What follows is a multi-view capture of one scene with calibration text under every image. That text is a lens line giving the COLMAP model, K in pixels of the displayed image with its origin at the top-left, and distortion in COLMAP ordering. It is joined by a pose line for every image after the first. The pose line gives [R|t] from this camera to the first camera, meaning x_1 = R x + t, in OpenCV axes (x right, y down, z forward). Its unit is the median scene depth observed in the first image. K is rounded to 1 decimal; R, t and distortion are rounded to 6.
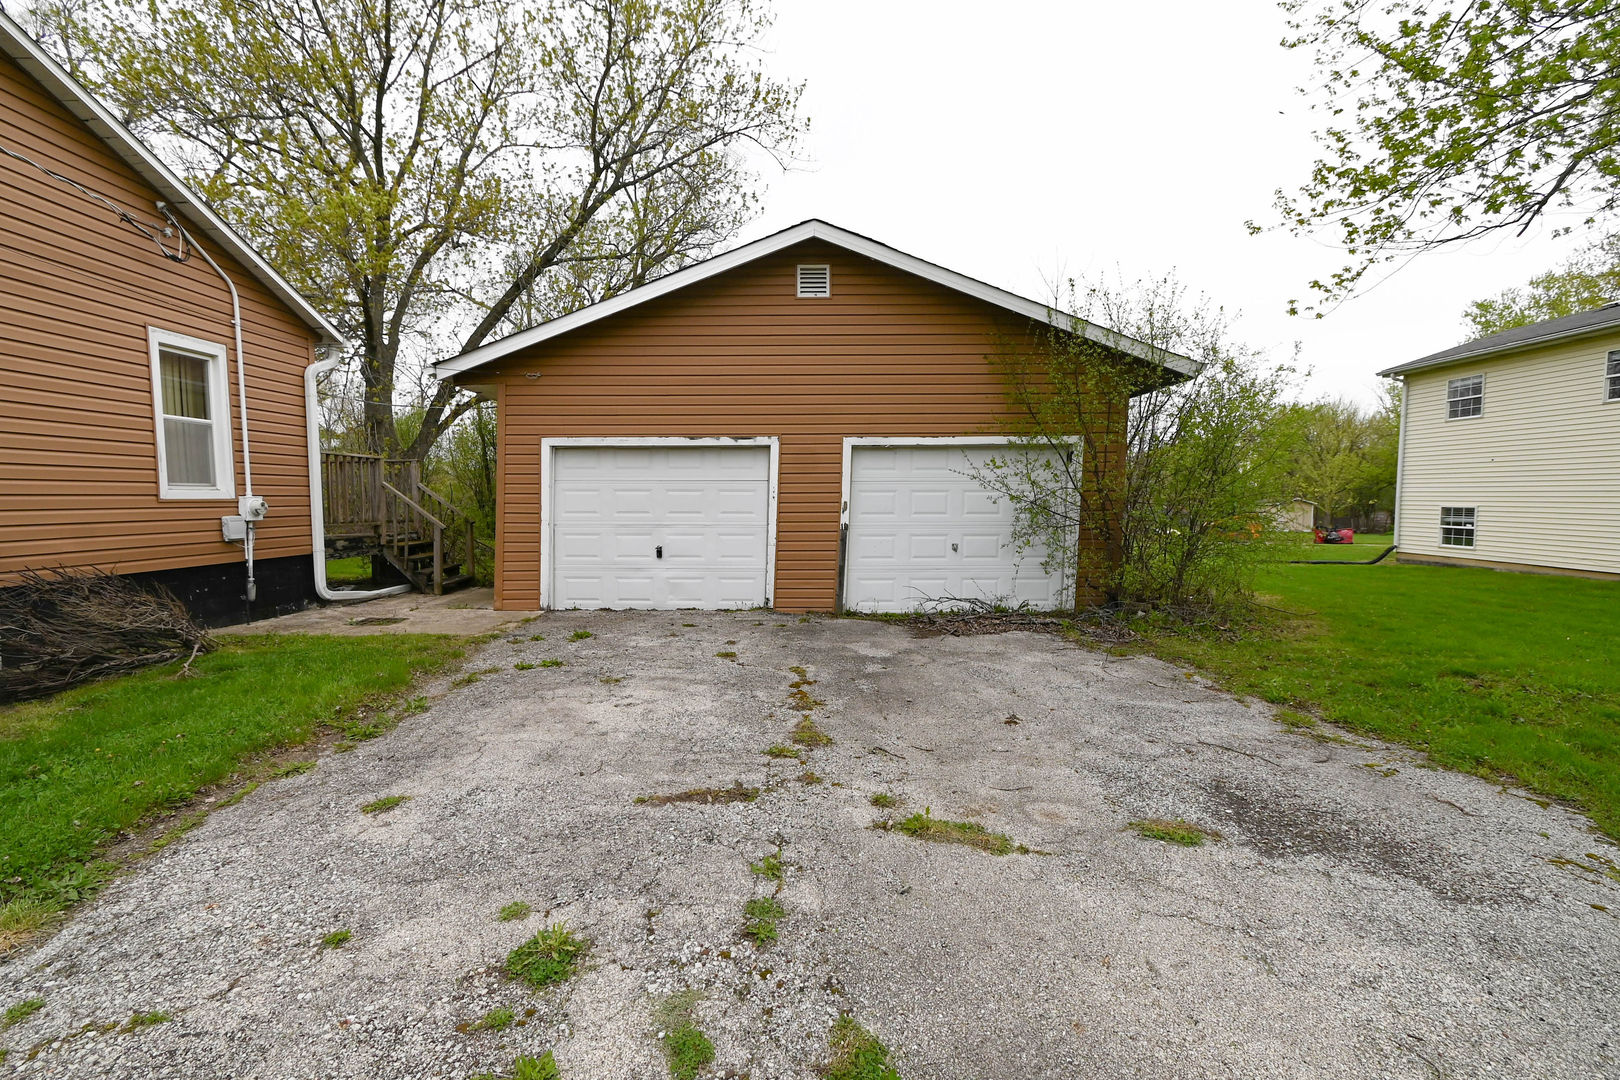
lens RADIAL K [[706.1, 0, 812.5], [0, 706.1, 557.0], [0, 0, 1]] dist [0.000039, -0.000338]
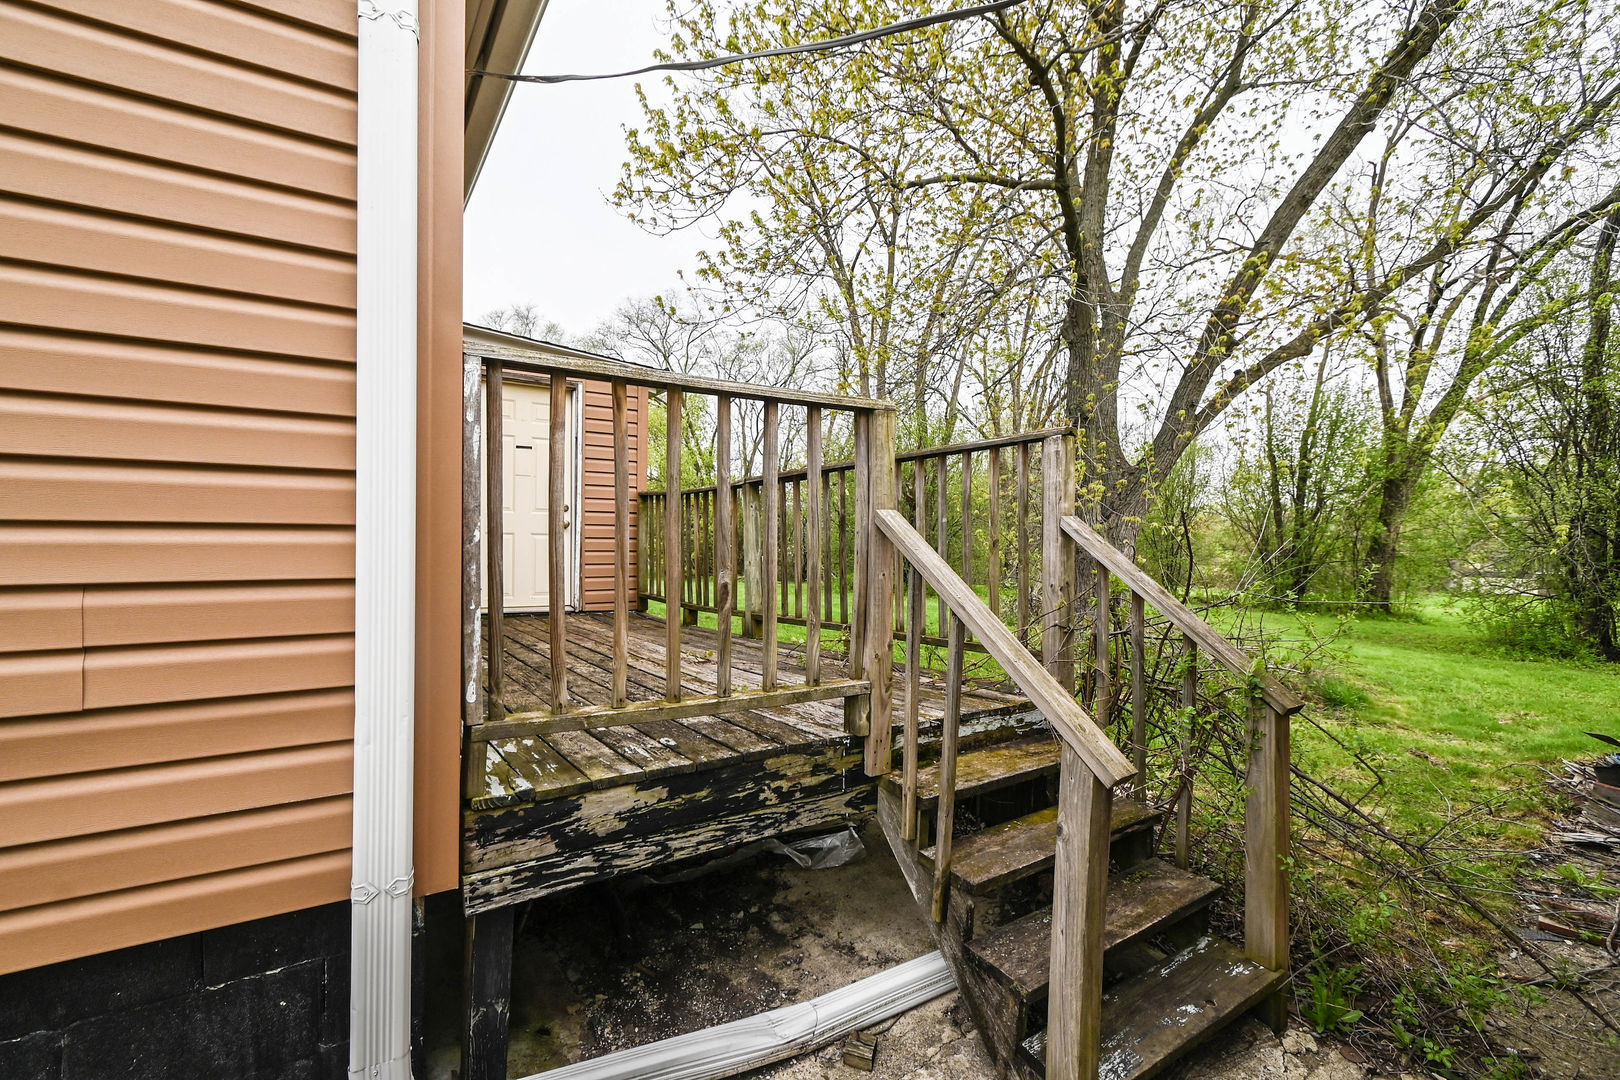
lens RADIAL K [[731.5, 0, 802.5], [0, 731.5, 542.5], [0, 0, 1]] dist [0.001423, -0.000682]
pose [[0.541943, 0.004340, -0.840404, -0.242858], [-0.081067, 0.995593, -0.047136, -0.047995], [0.836496, 0.093674, 0.539906, 0.493168]]
